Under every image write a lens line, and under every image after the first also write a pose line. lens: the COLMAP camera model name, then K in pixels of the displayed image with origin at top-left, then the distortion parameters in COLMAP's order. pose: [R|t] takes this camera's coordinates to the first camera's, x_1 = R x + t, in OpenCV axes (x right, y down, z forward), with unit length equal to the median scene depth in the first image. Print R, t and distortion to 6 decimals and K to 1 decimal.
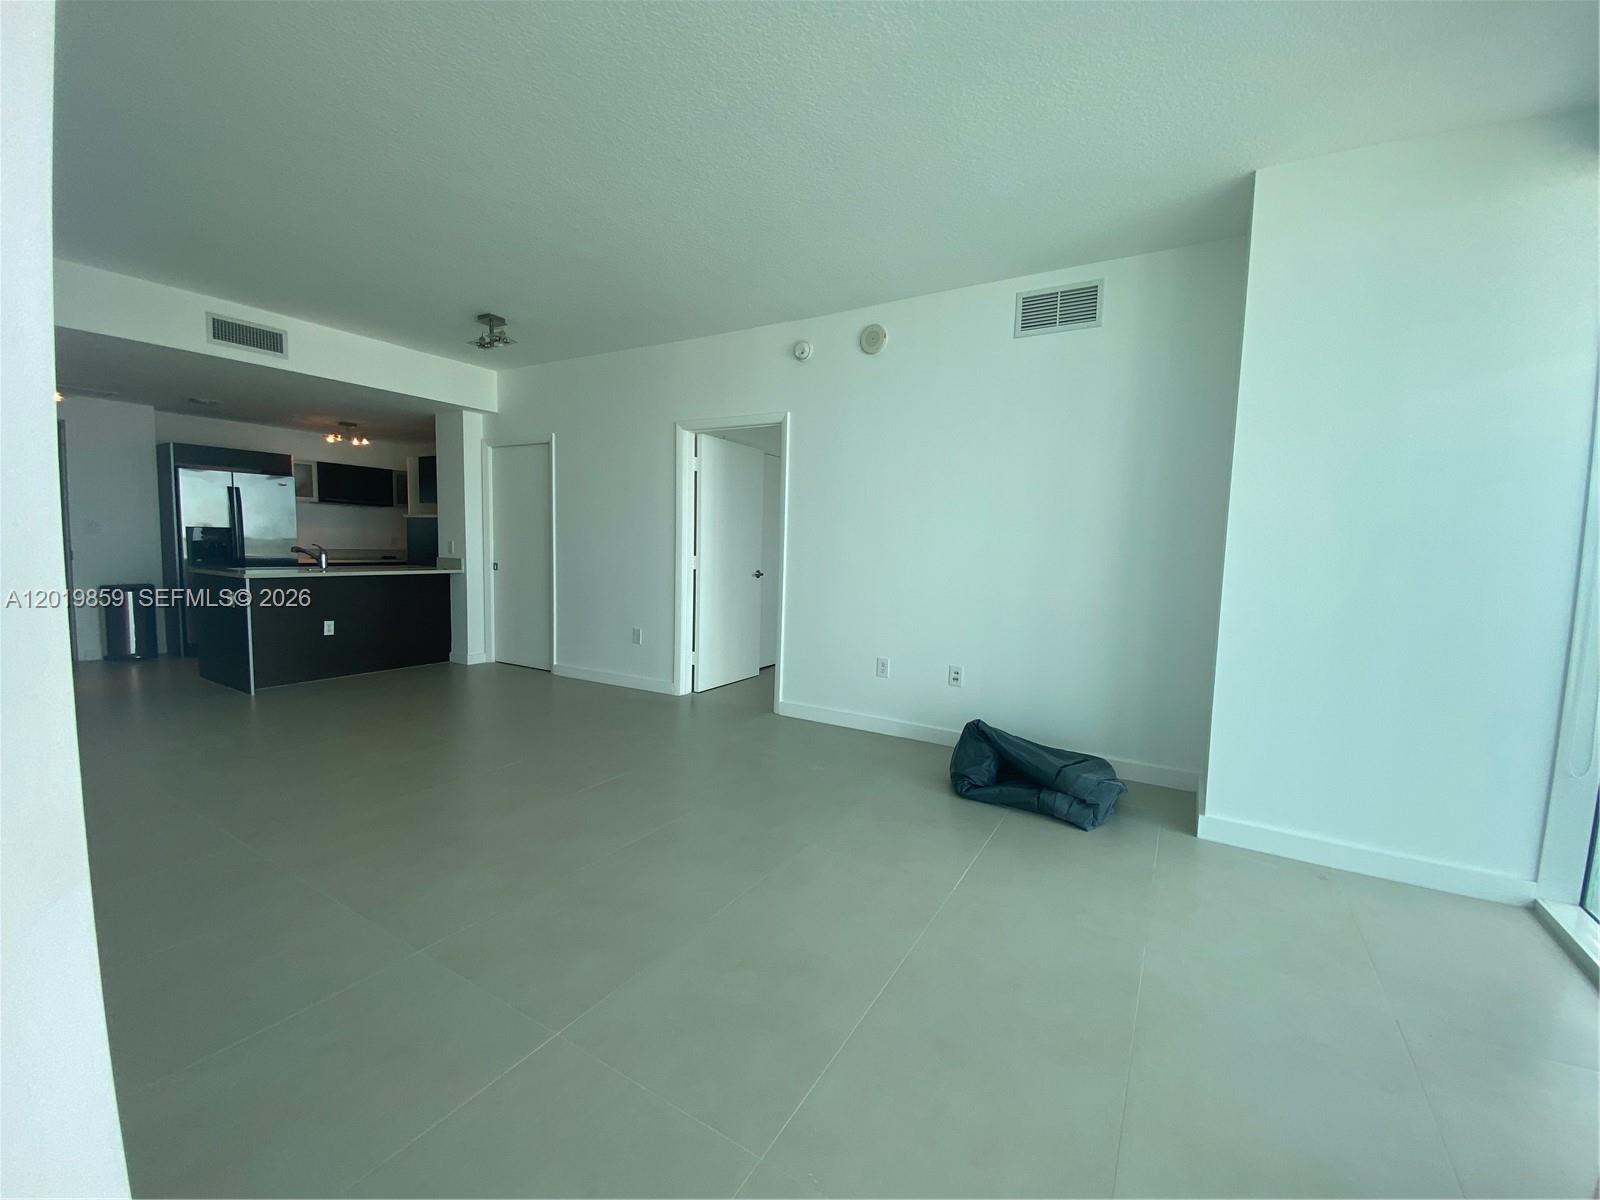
lens RADIAL K [[650.3, 0, 803.0], [0, 650.3, 596.8], [0, 0, 1]] dist [0.017694, -0.016201]
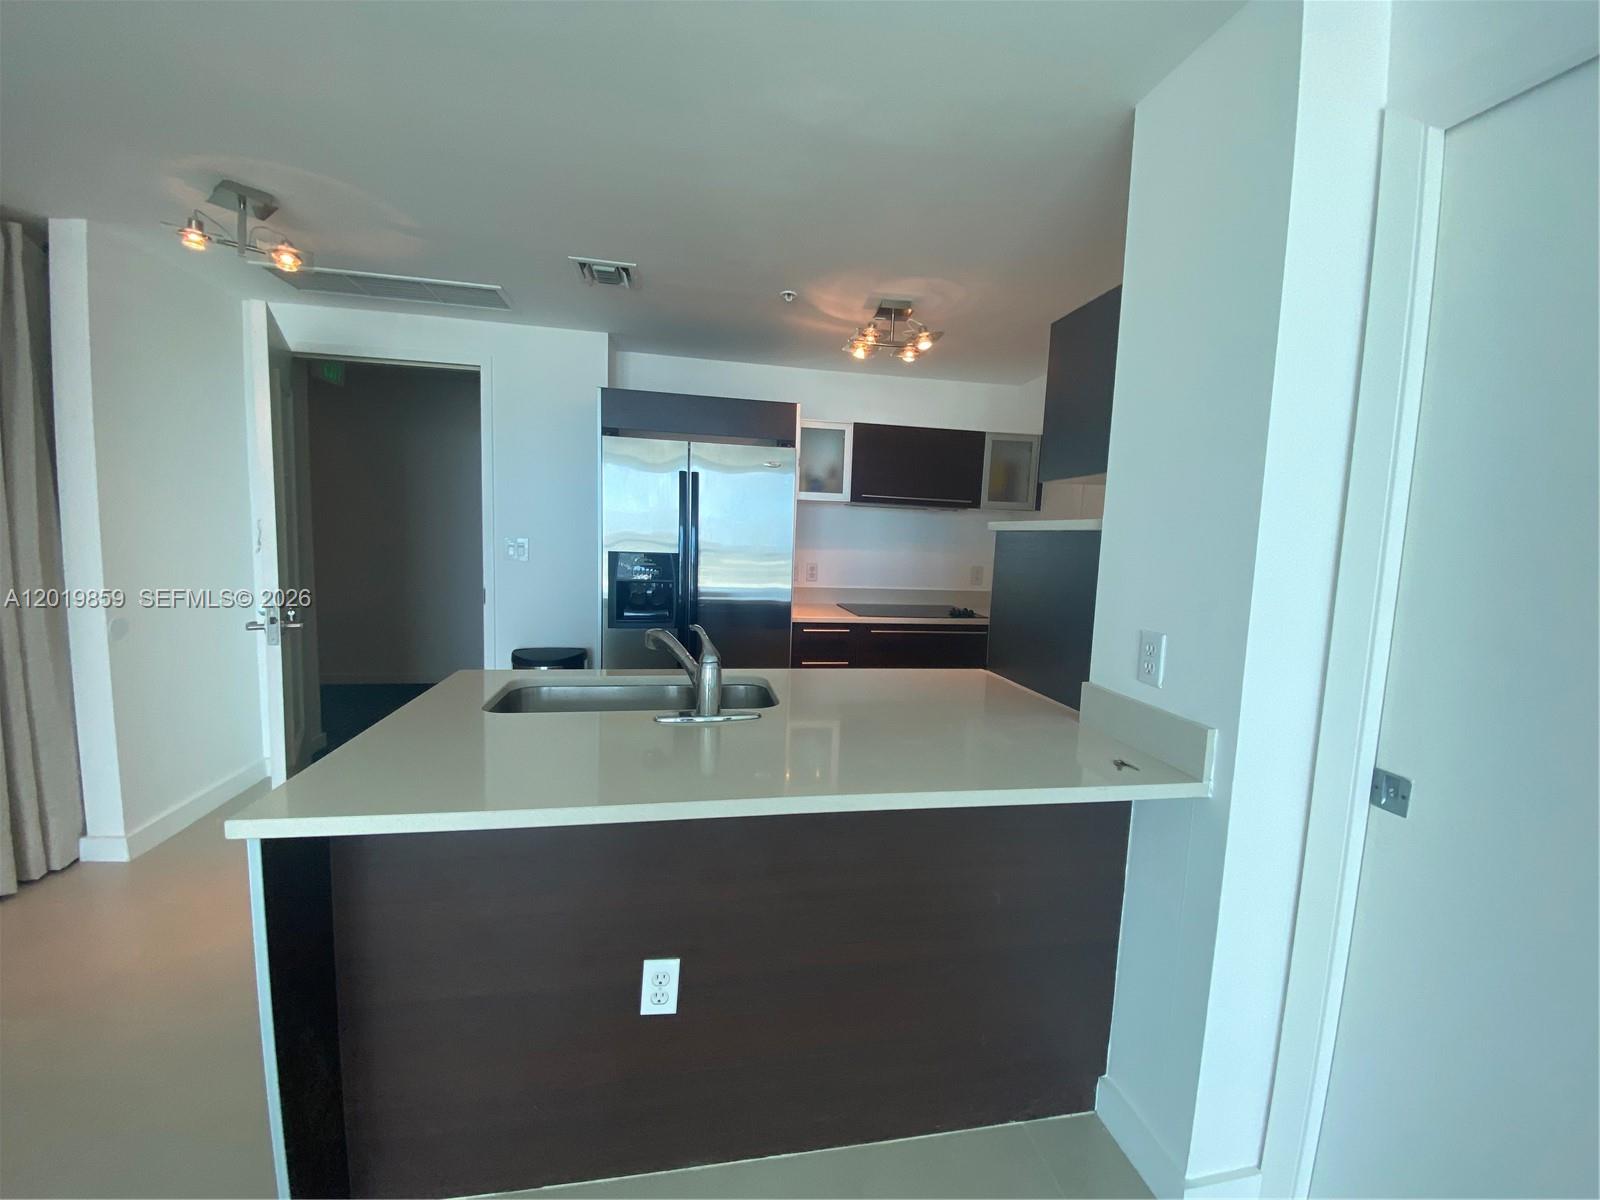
lens RADIAL K [[650.3, 0, 803.0], [0, 650.3, 596.8], [0, 0, 1]] dist [0.017694, -0.016201]
pose [[0.663310, 0.068811, -0.745175, -0.440431], [-0.079539, 0.996606, 0.021228, -0.090860], [0.744106, 0.045190, 0.666531, 0.739944]]
